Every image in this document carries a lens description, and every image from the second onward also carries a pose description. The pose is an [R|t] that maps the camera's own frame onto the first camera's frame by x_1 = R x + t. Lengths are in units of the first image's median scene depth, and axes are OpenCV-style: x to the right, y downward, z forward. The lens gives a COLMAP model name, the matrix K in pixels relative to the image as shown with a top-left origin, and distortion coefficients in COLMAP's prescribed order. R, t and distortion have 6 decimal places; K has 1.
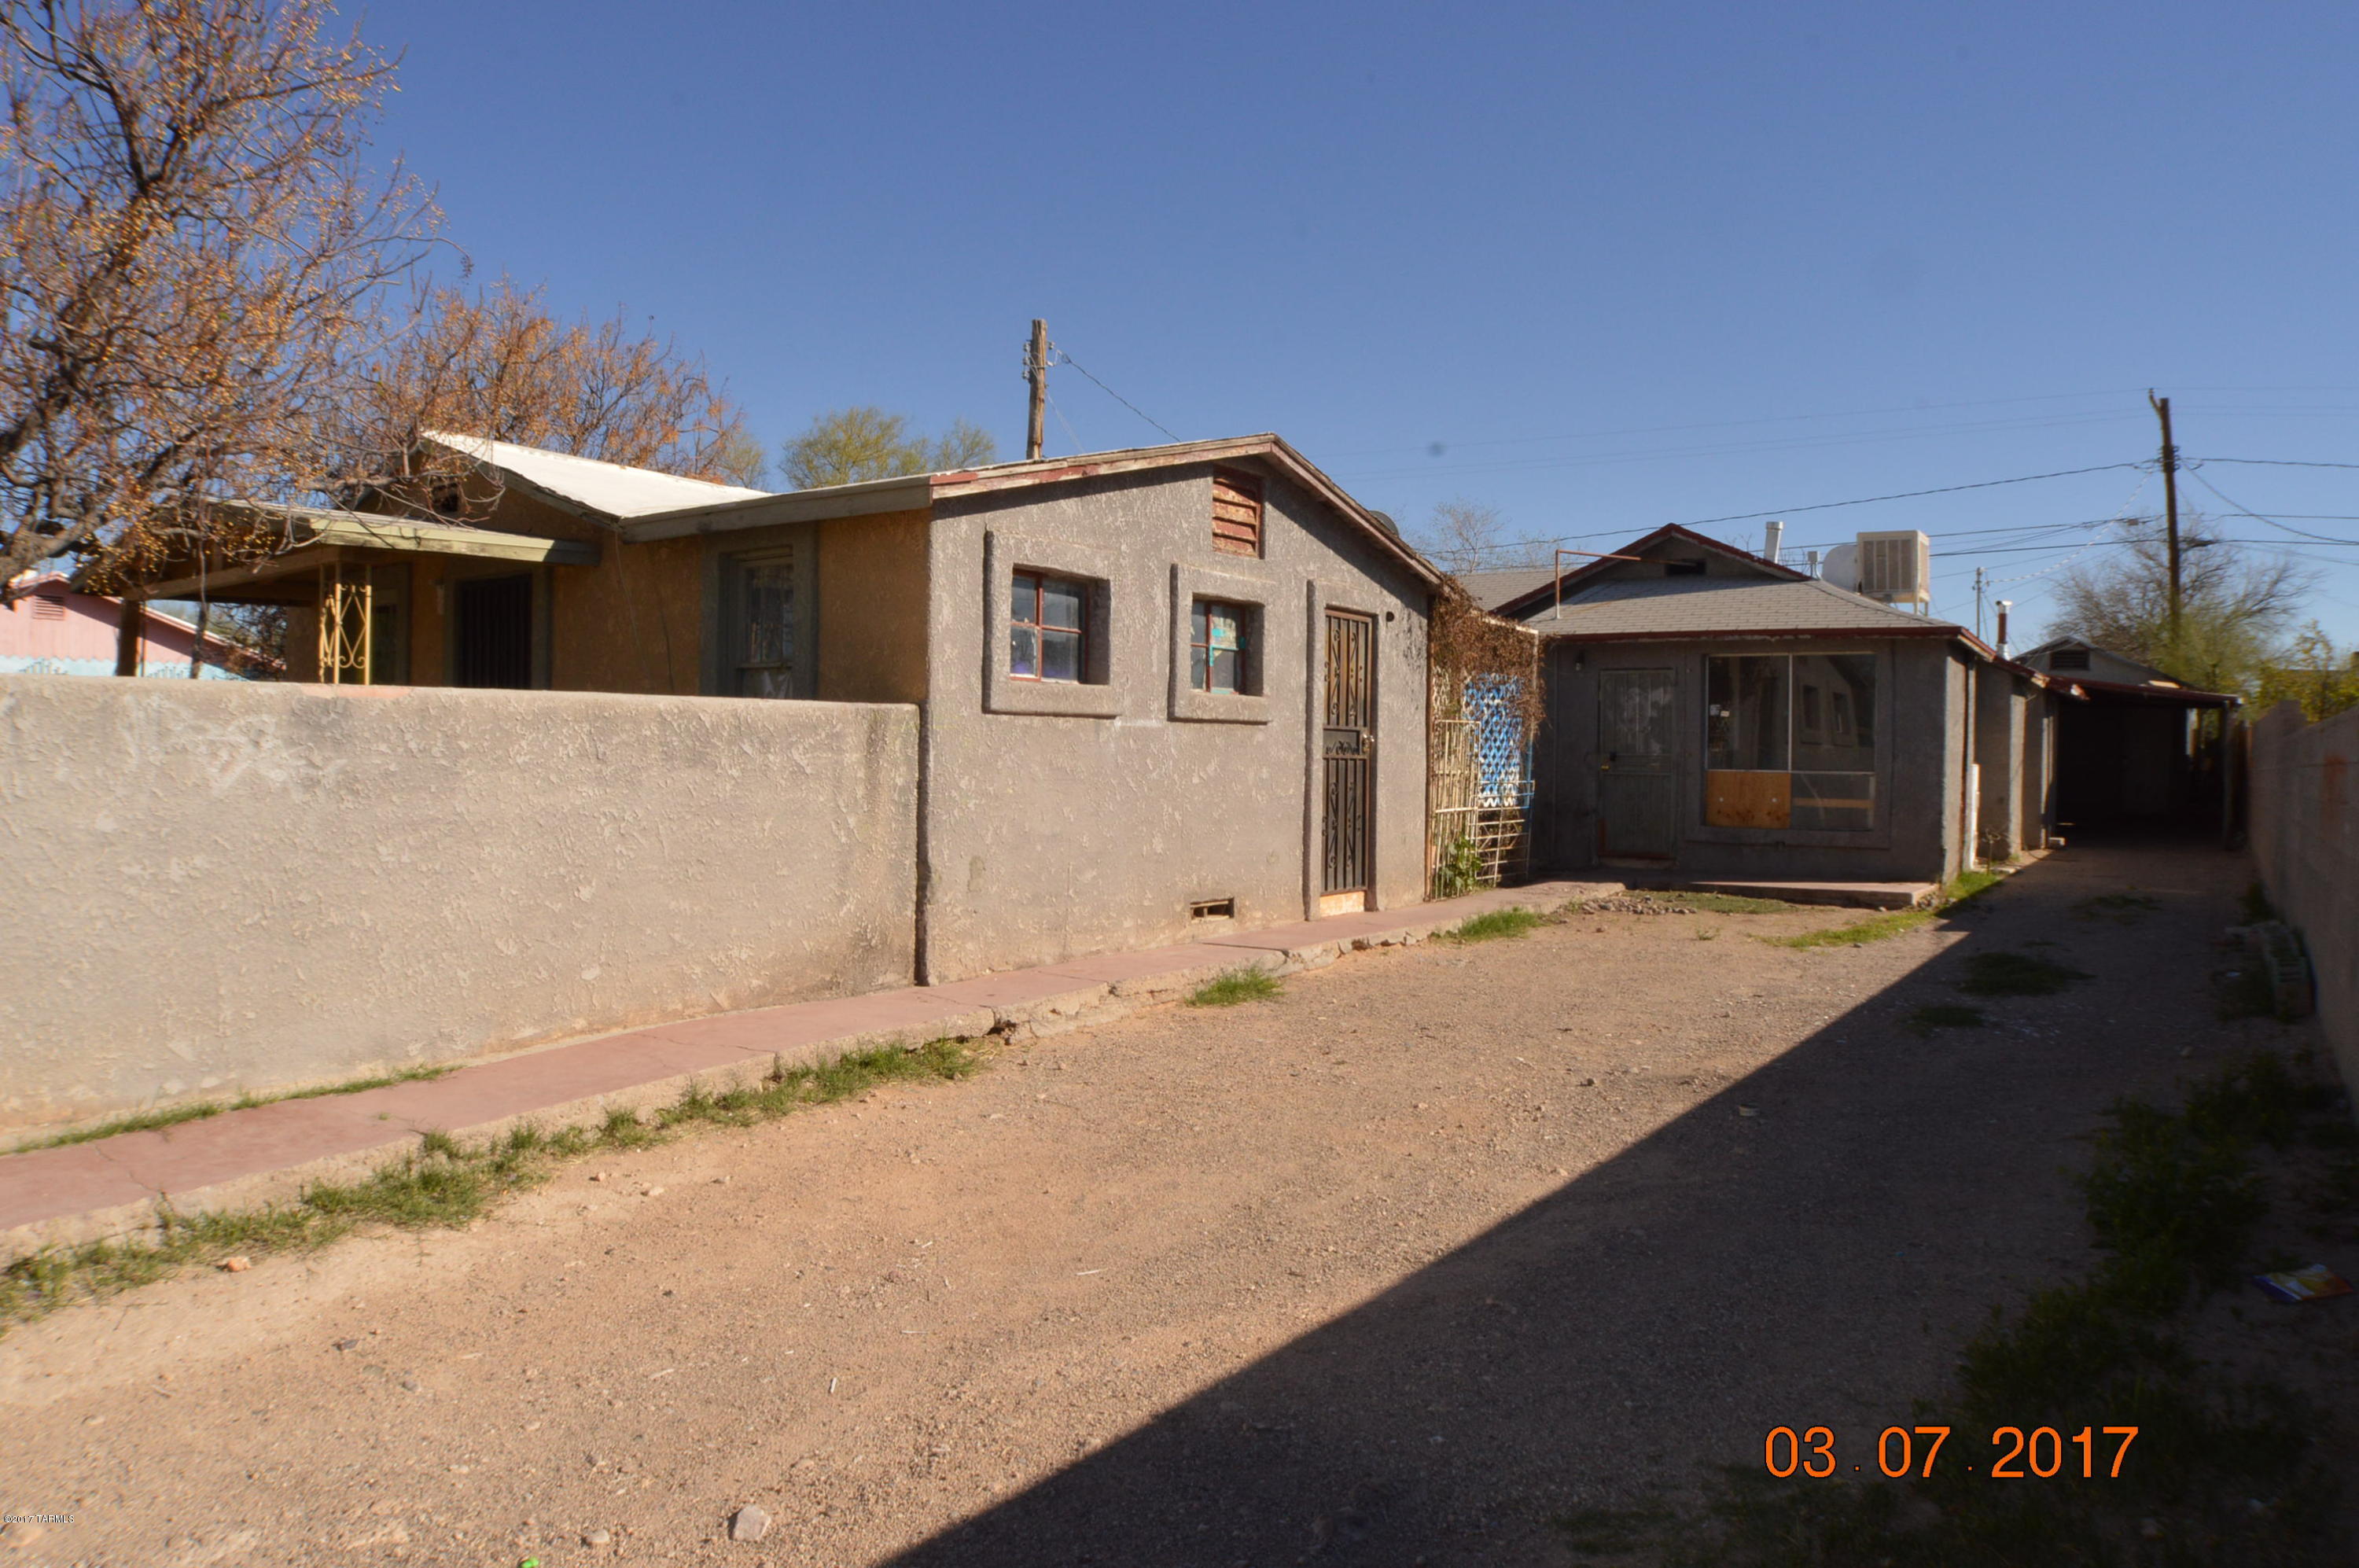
lens RADIAL K [[1540.9, 0, 1179.5], [0, 1540.9, 784.0], [0, 0, 1]] dist [-0.206513, 0.050741]
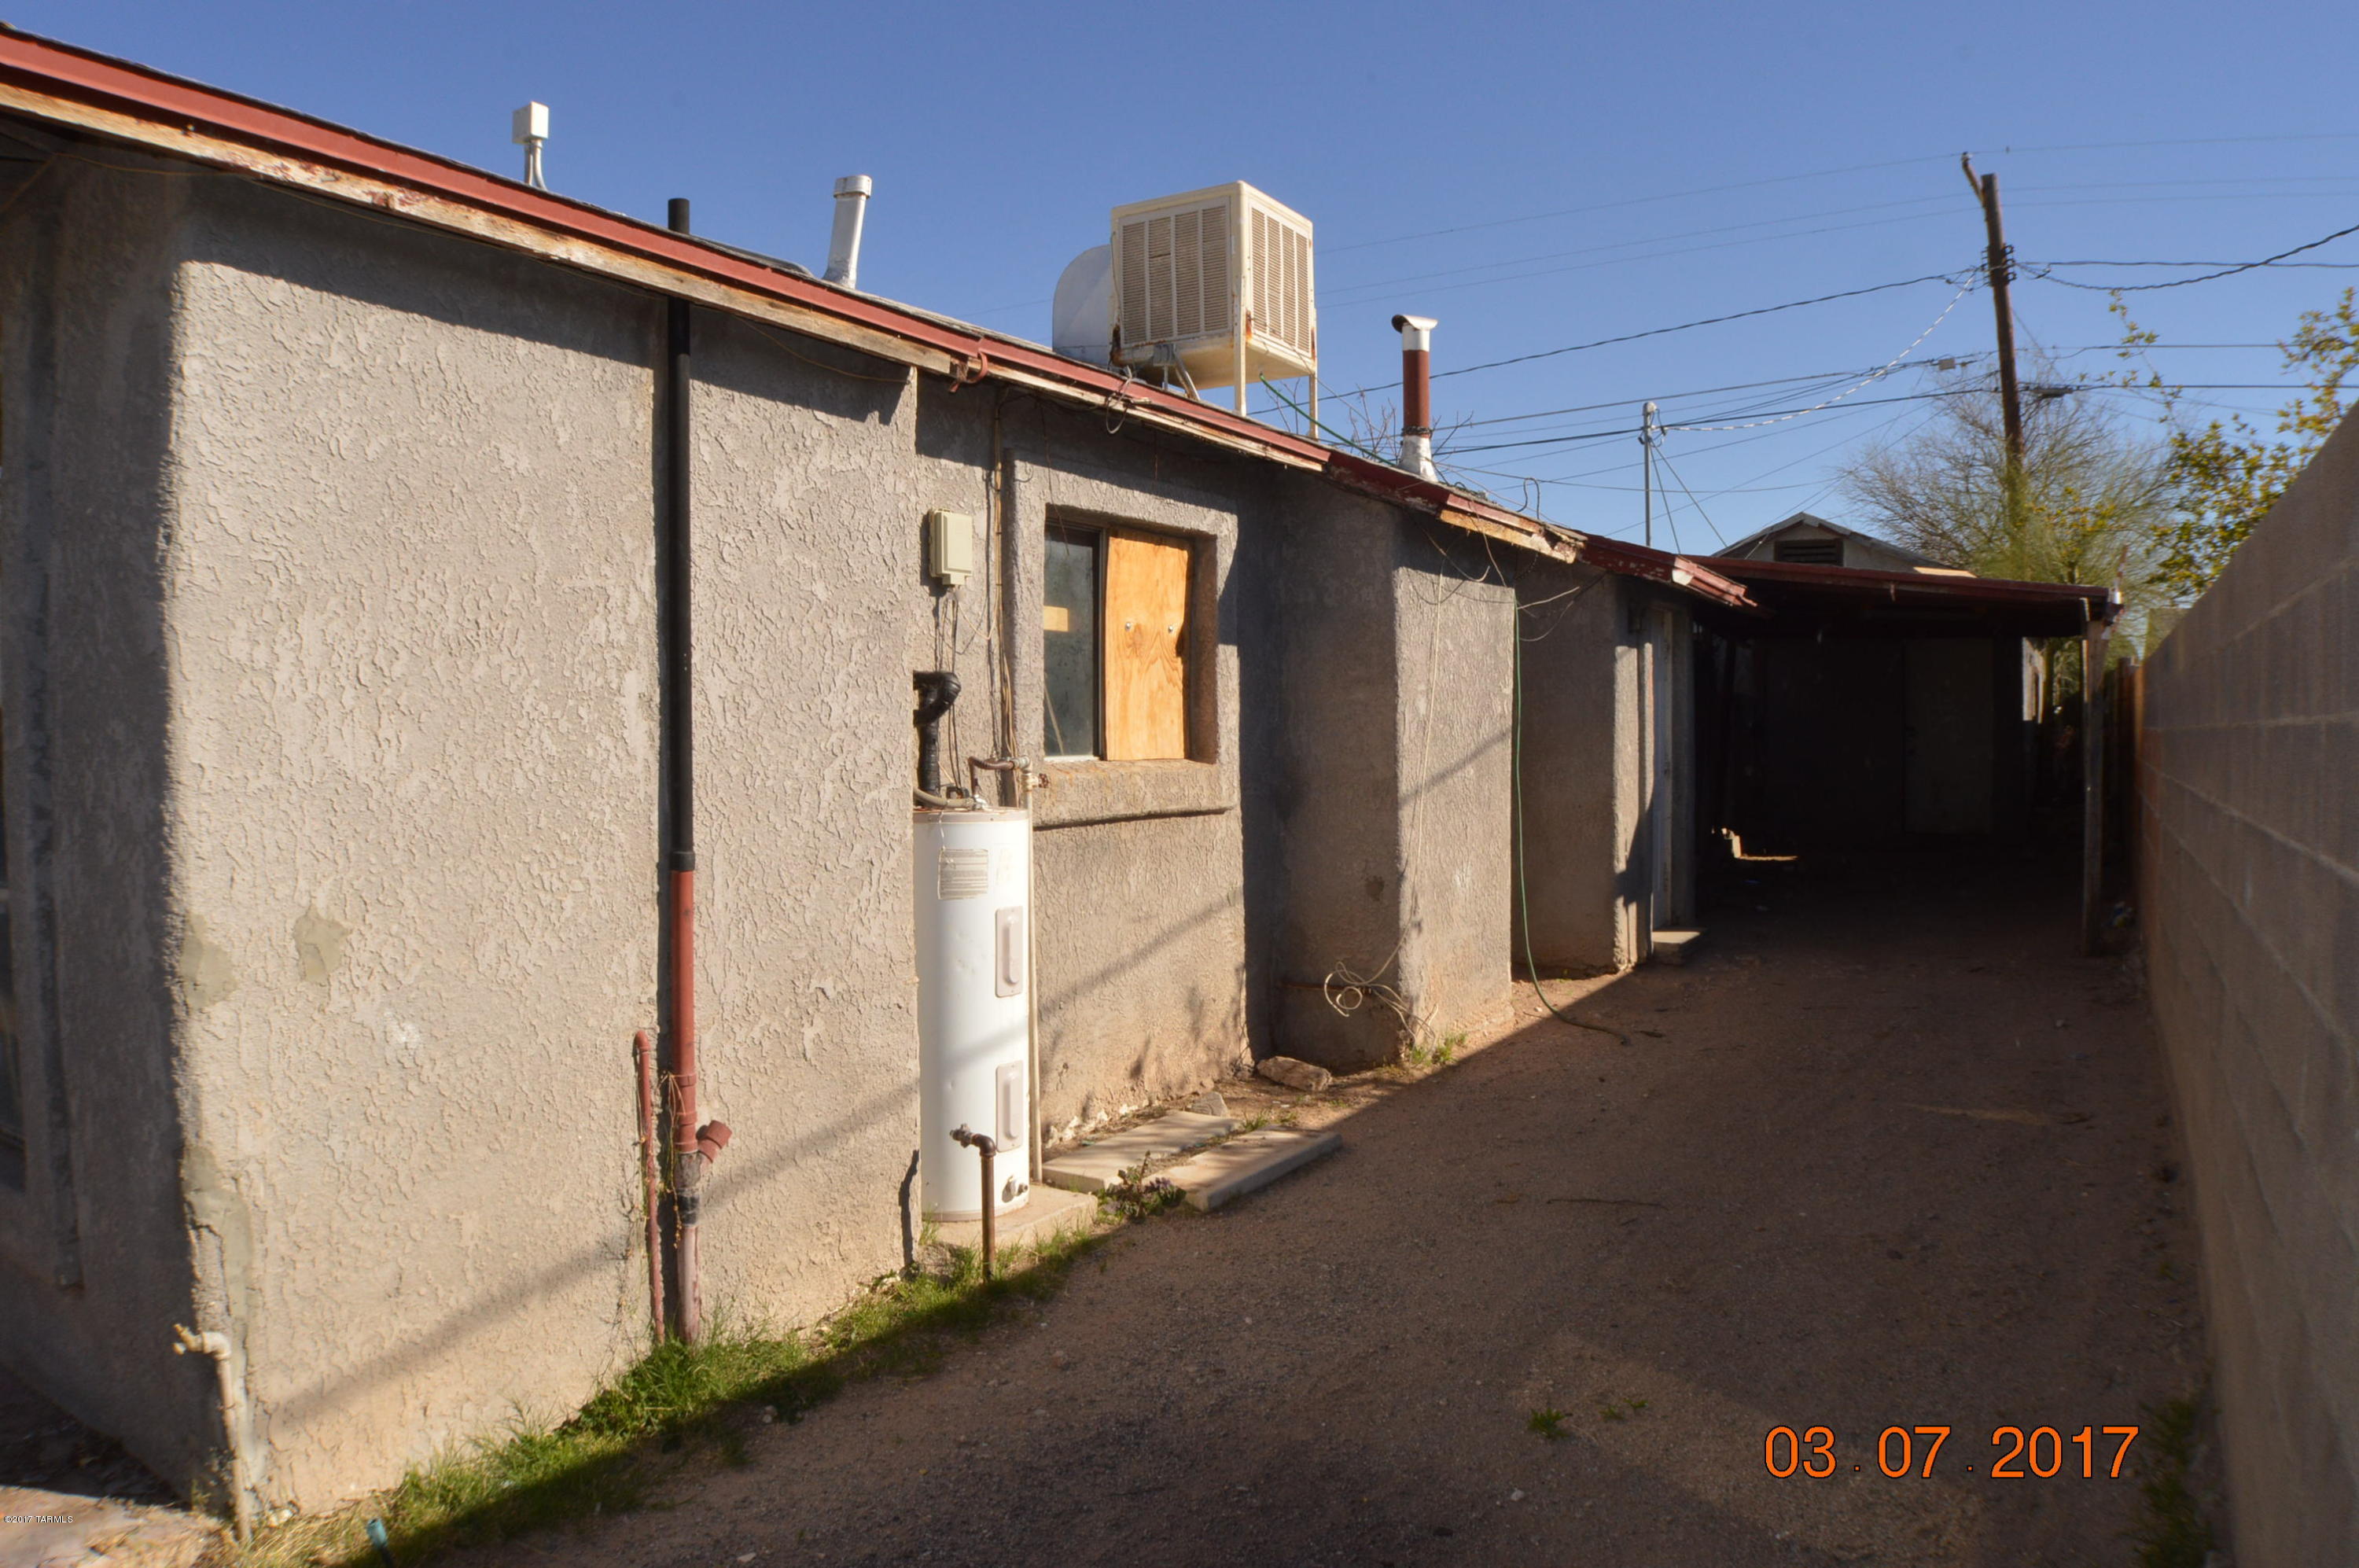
lens RADIAL K [[1540.9, 0, 1179.5], [0, 1540.9, 784.0], [0, 0, 1]] dist [-0.206513, 0.050741]
pose [[0.997482, -0.024204, 0.066656, 0.560093], [0.023199, 0.999606, 0.015812, -0.021341], [-0.067013, -0.014226, 0.997651, 0.724636]]
